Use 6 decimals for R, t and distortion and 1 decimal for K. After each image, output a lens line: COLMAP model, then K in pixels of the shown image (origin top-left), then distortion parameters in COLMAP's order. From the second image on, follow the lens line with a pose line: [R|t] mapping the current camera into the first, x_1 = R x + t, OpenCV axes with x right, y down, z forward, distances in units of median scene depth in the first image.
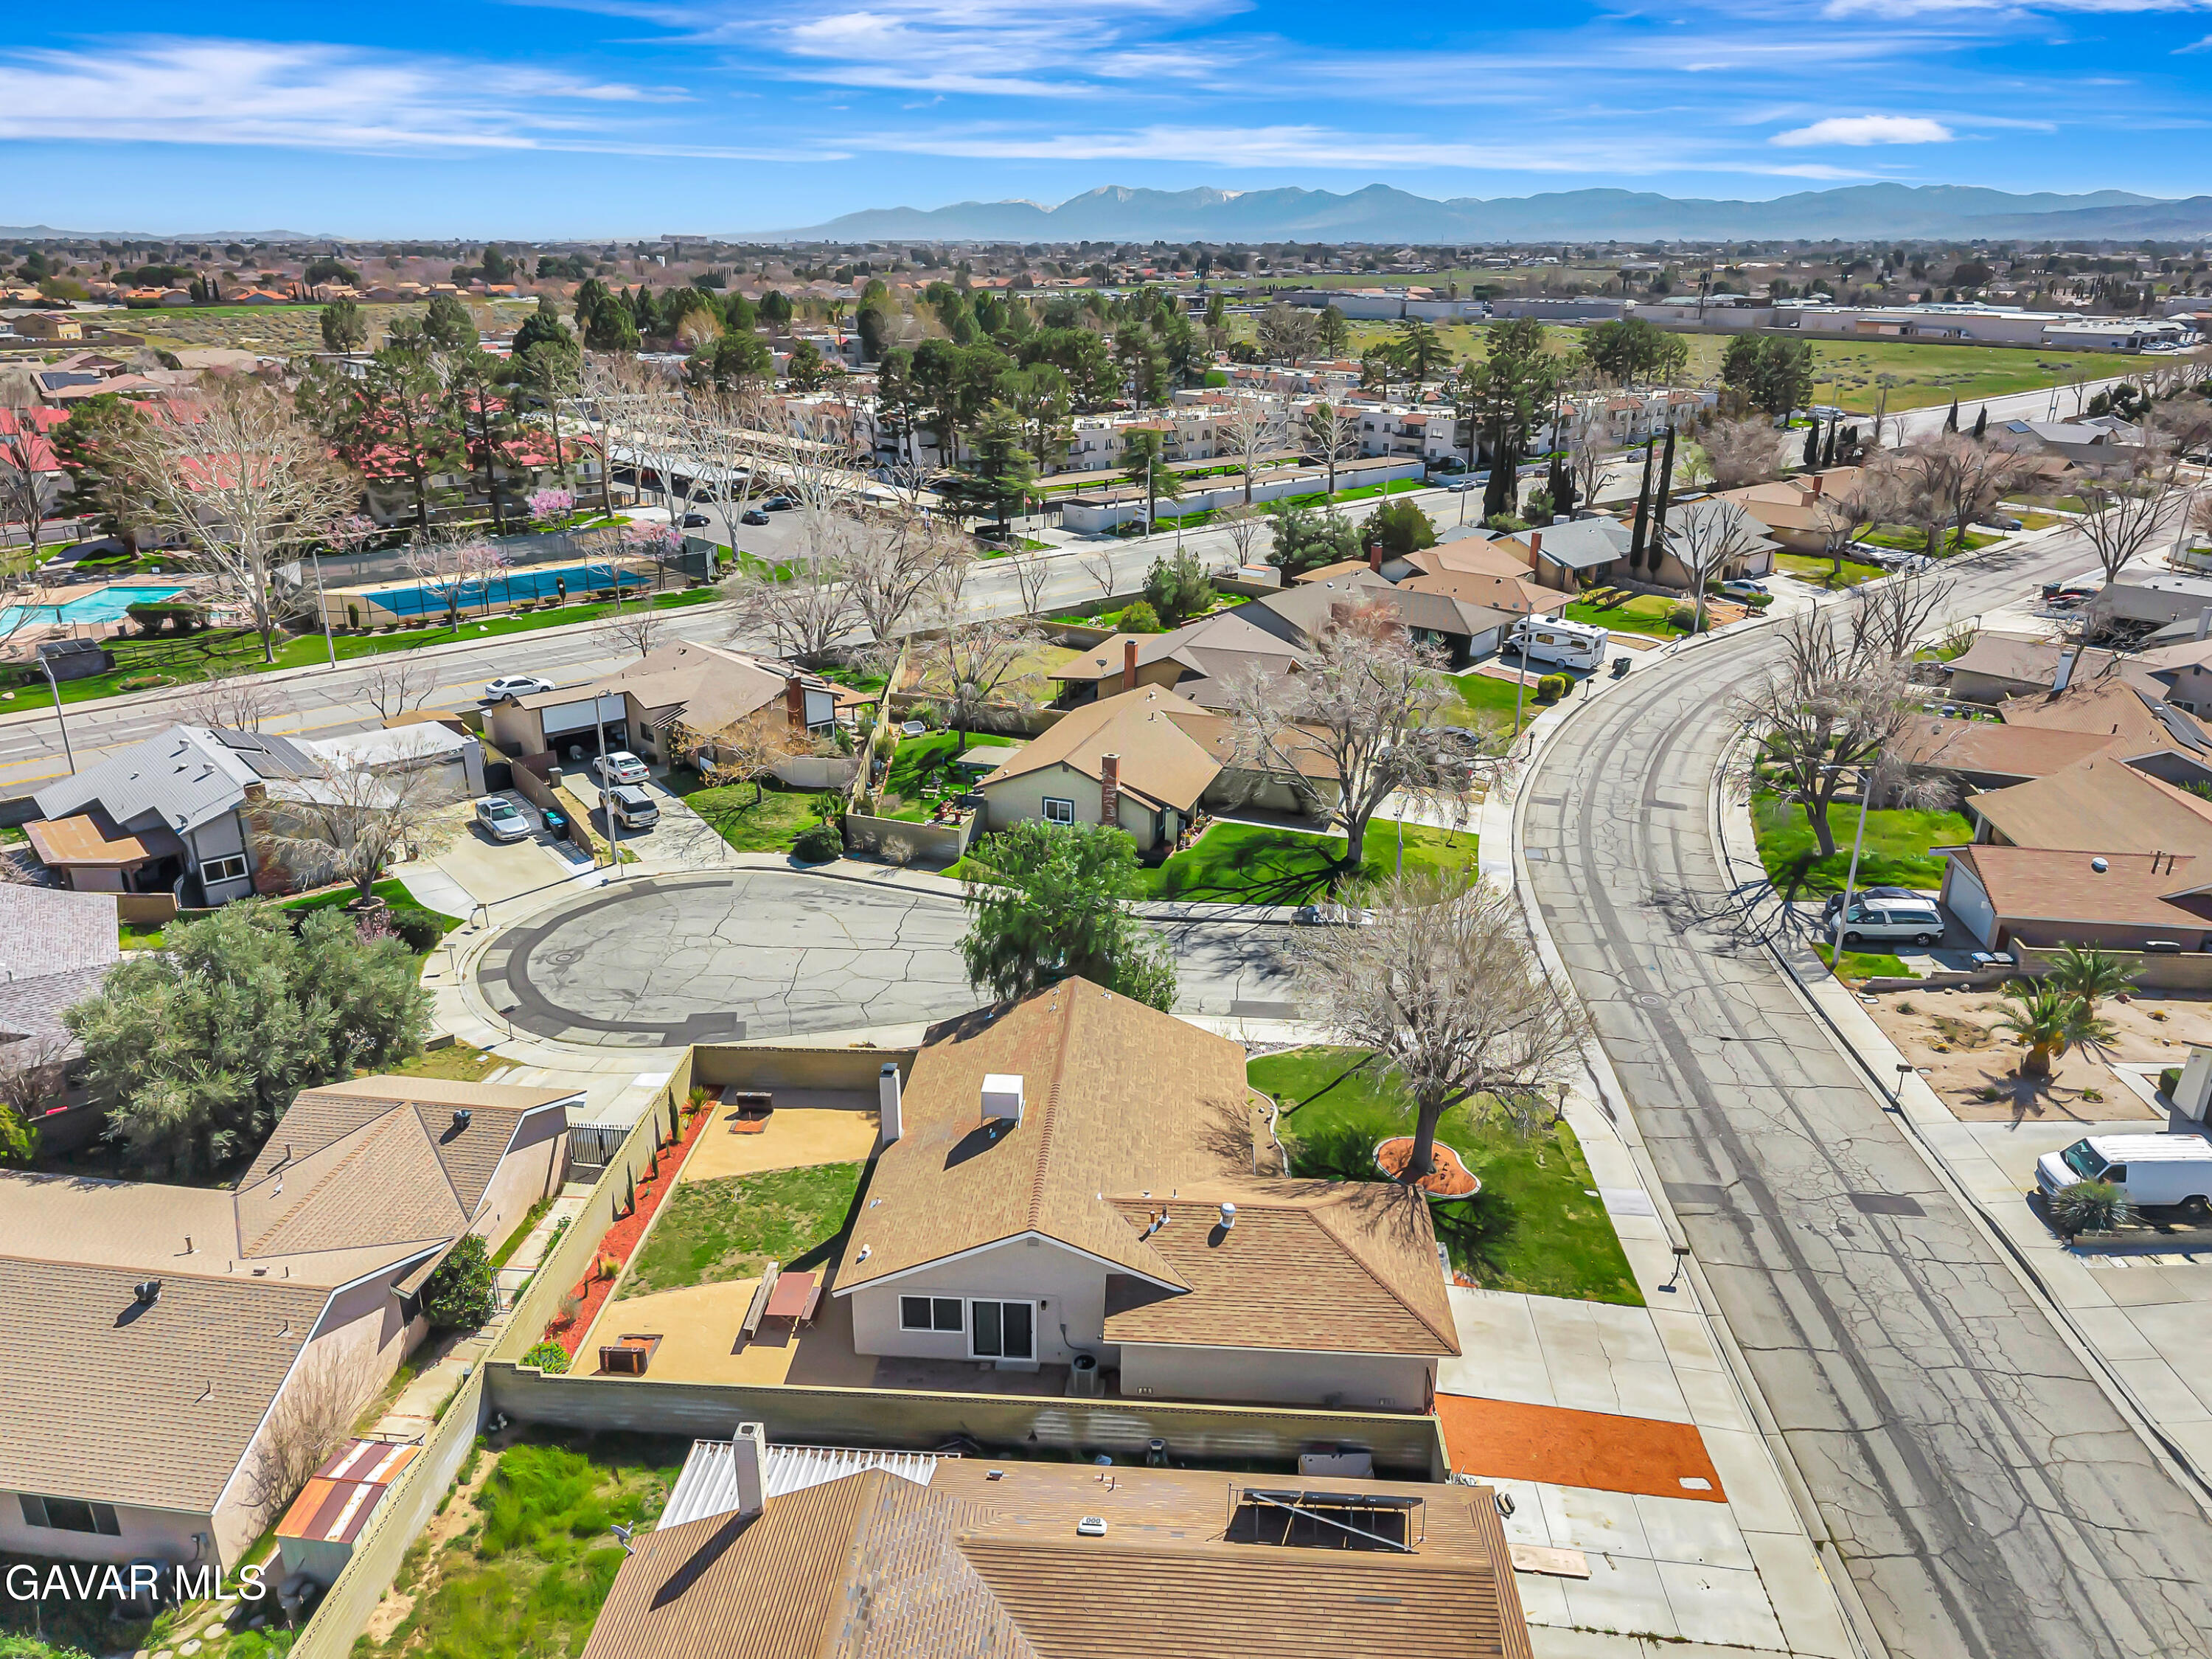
lens RADIAL K [[1534.4, 0, 1106.0], [0, 1534.4, 829.5], [0, 0, 1]] dist [0.044621, -0.060929]
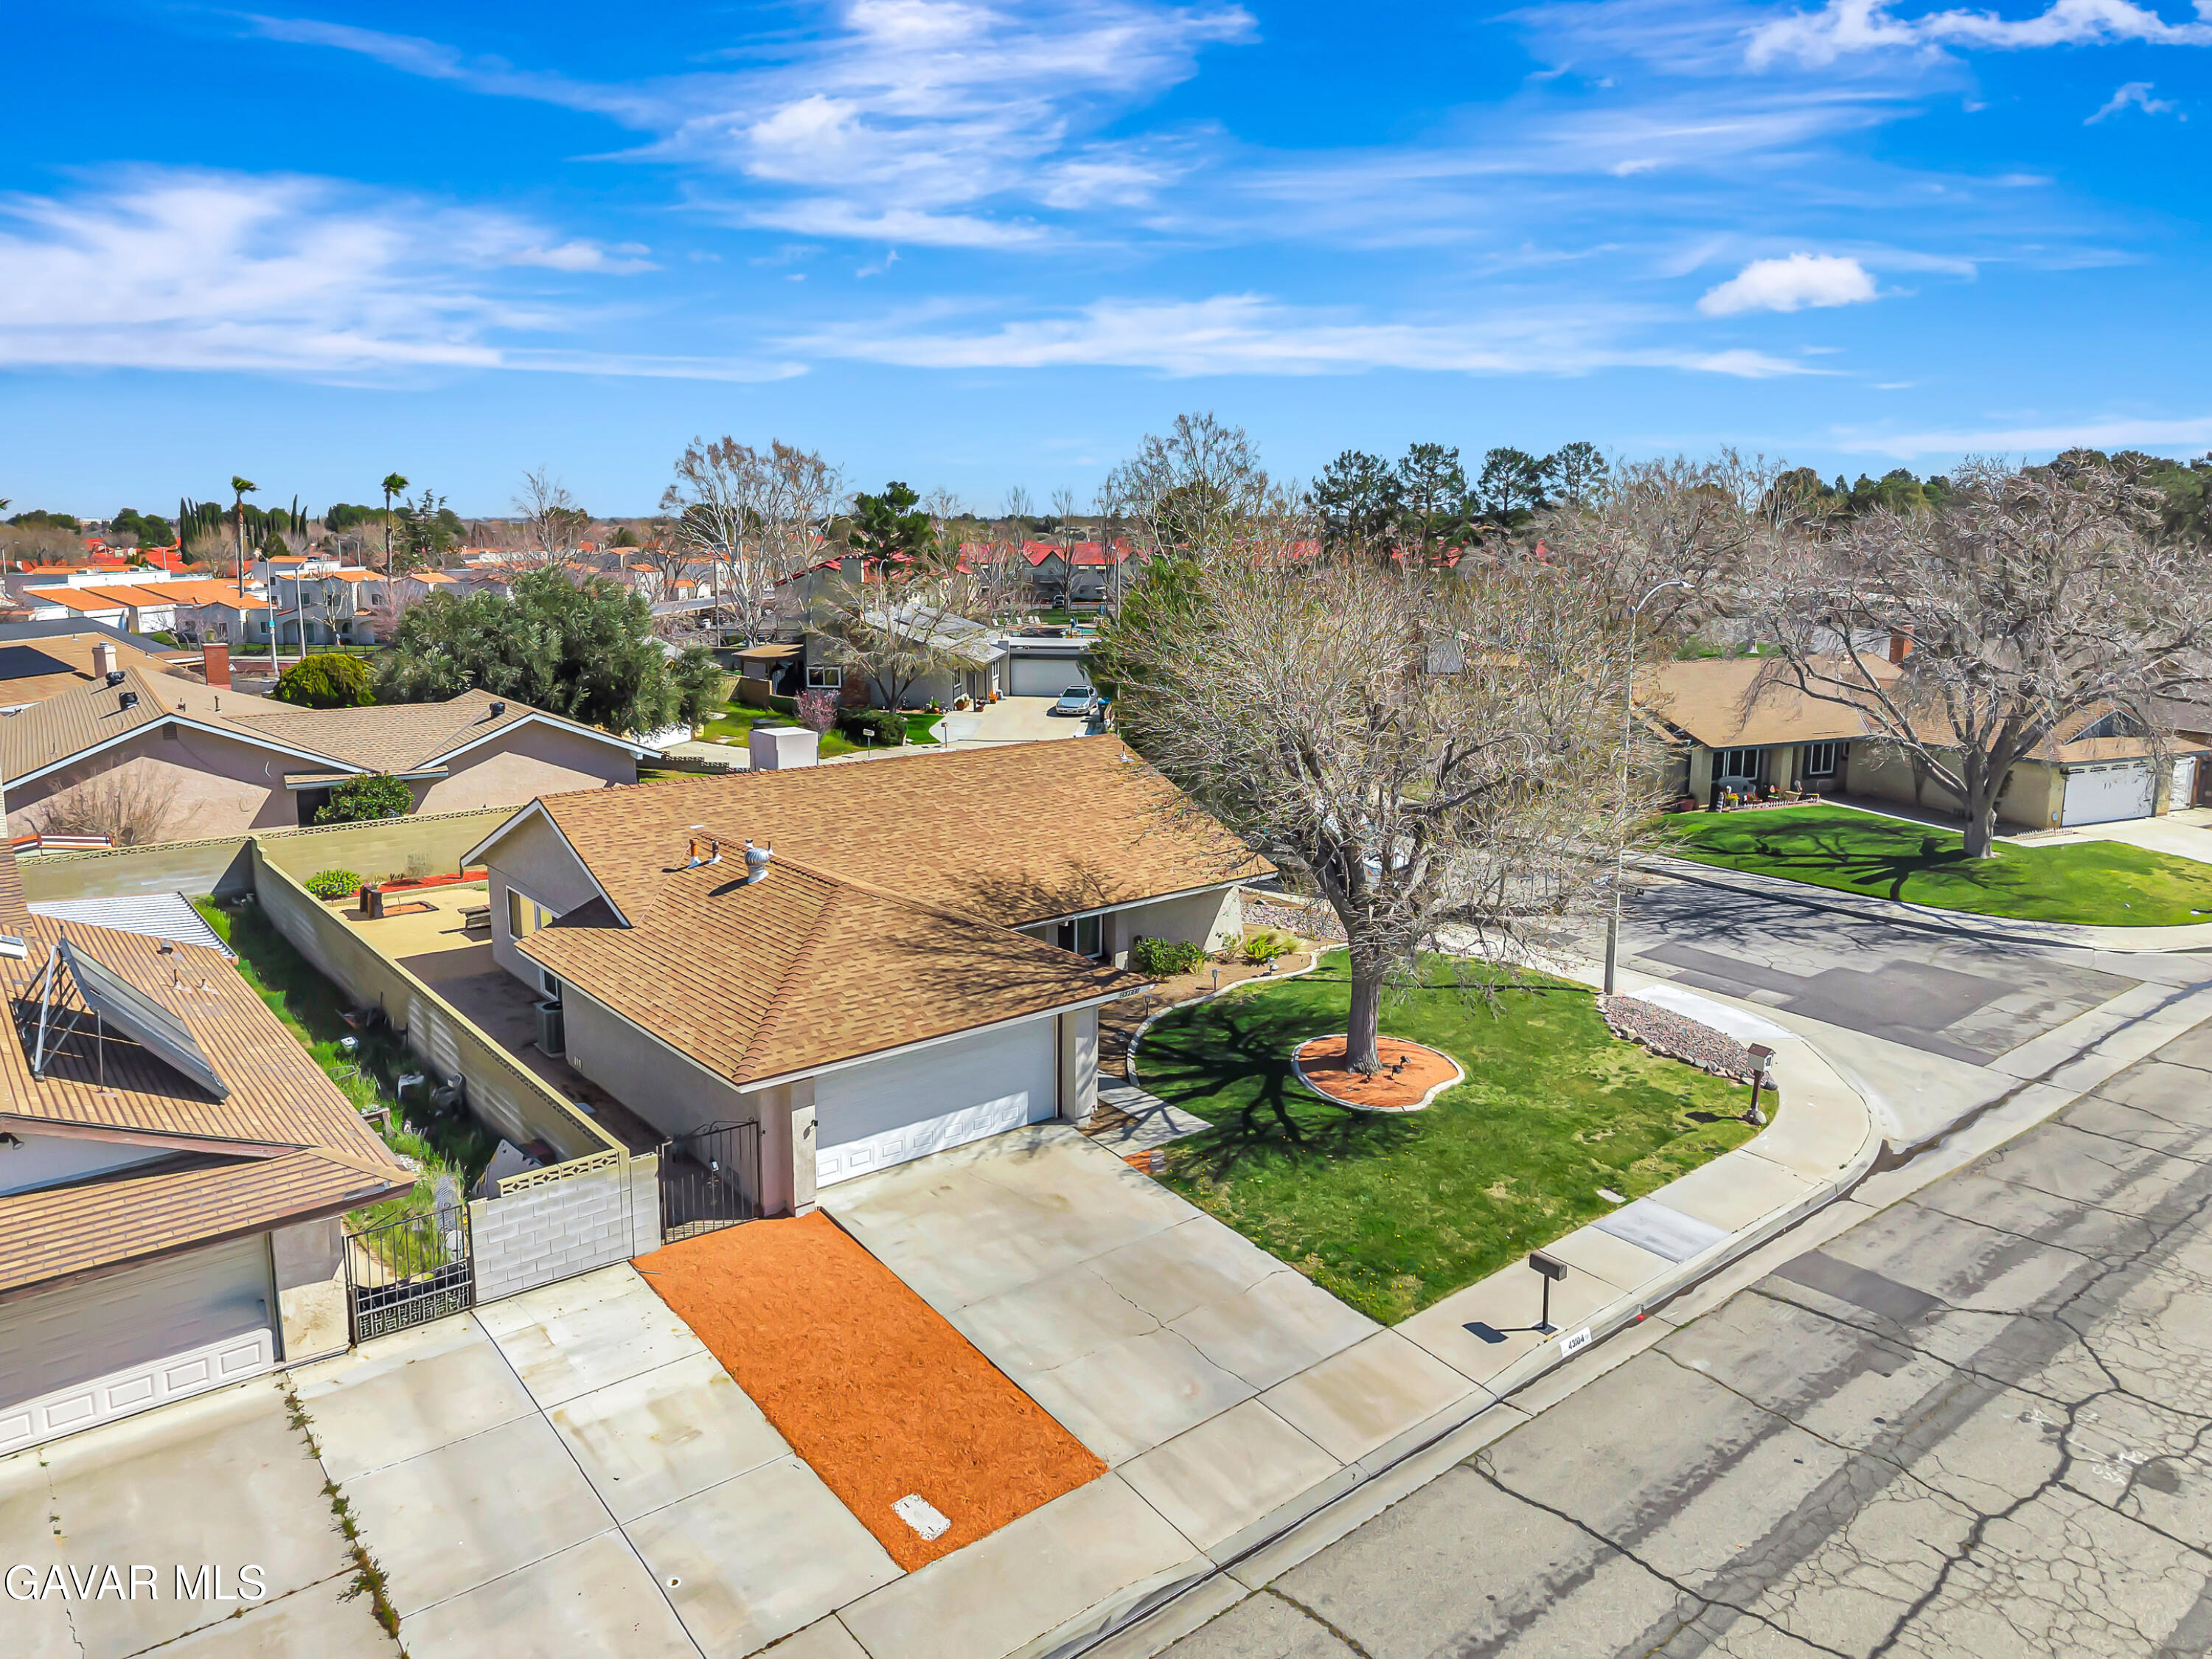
lens RADIAL K [[1516.4, 0, 1093.6], [0, 1516.4, 754.0], [0, 0, 1]] dist [0.014879, -0.009048]
pose [[0.674097, 0.104802, -0.731171, 0.418947], [-0.258038, 0.960929, -0.100161, 0.150191], [0.692106, 0.256188, 0.674802, 0.417070]]
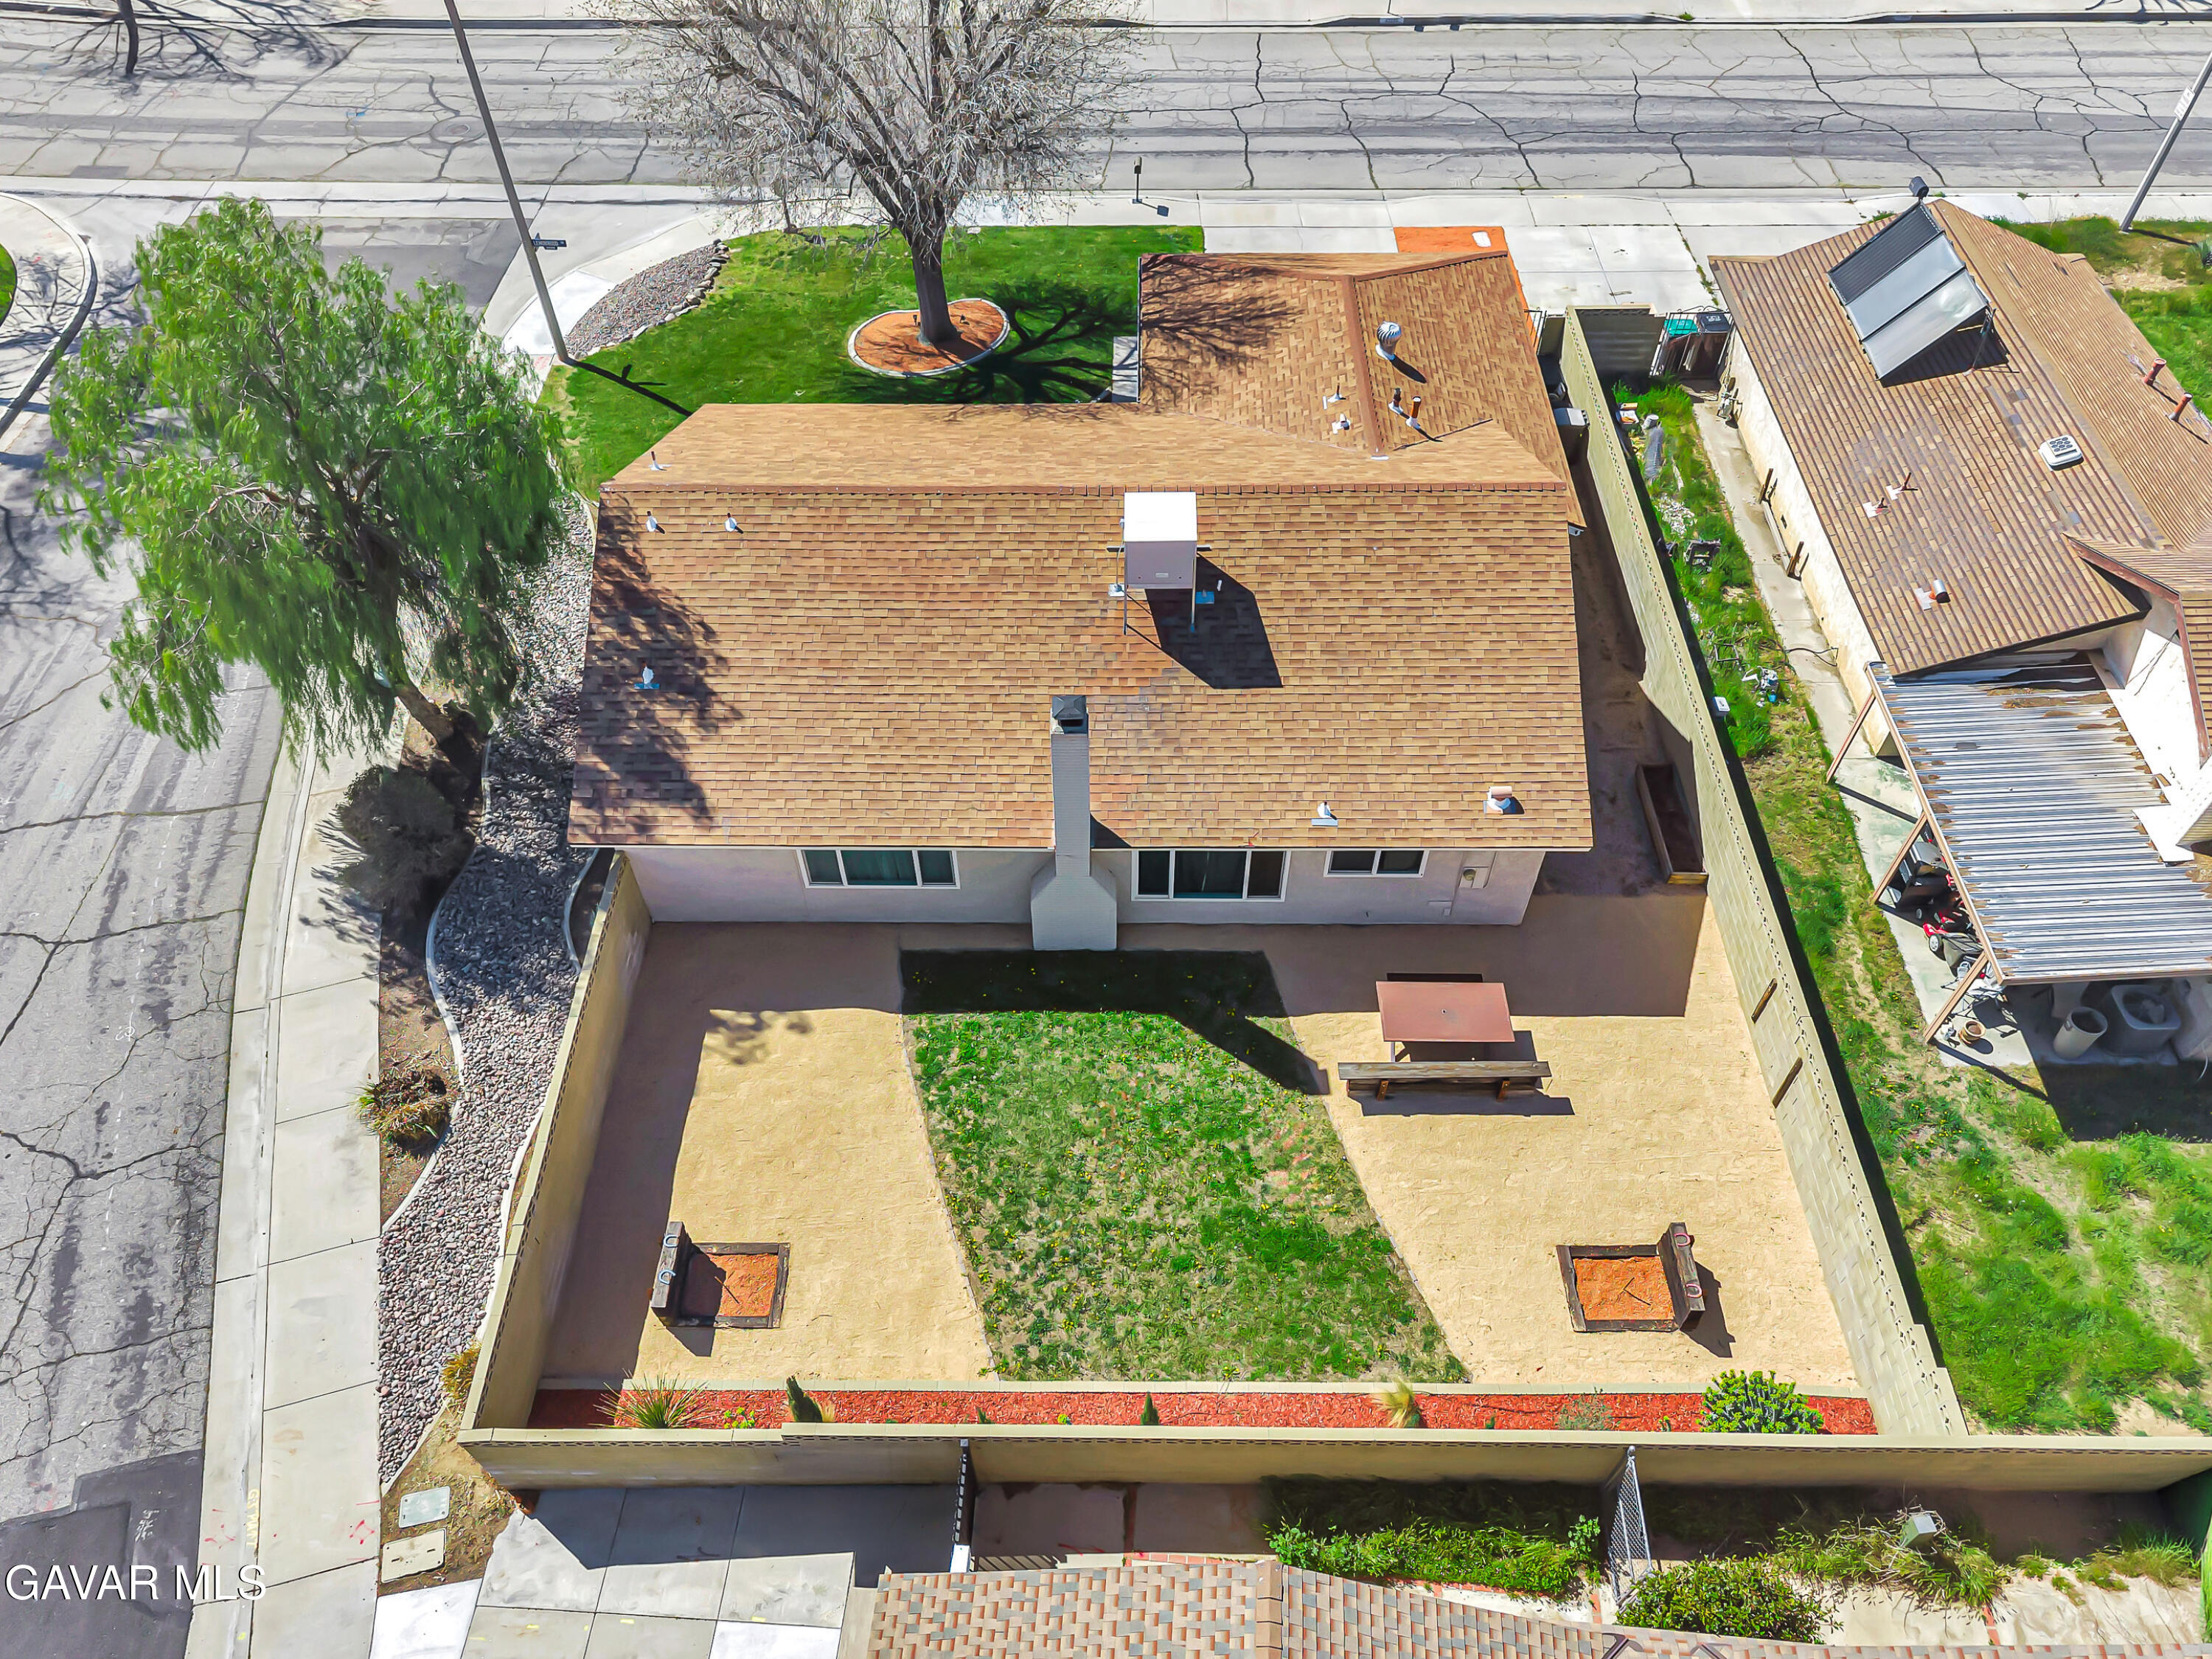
lens RADIAL K [[1534.4, 0, 1106.0], [0, 1534.4, 829.5], [0, 0, 1]] dist [0.044621, -0.060929]
pose [[-0.047675, -0.783248, 0.619878, -0.316556], [0.370057, 0.562574, 0.739302, -0.102644], [-0.927785, 0.264637, 0.263026, 0.640434]]
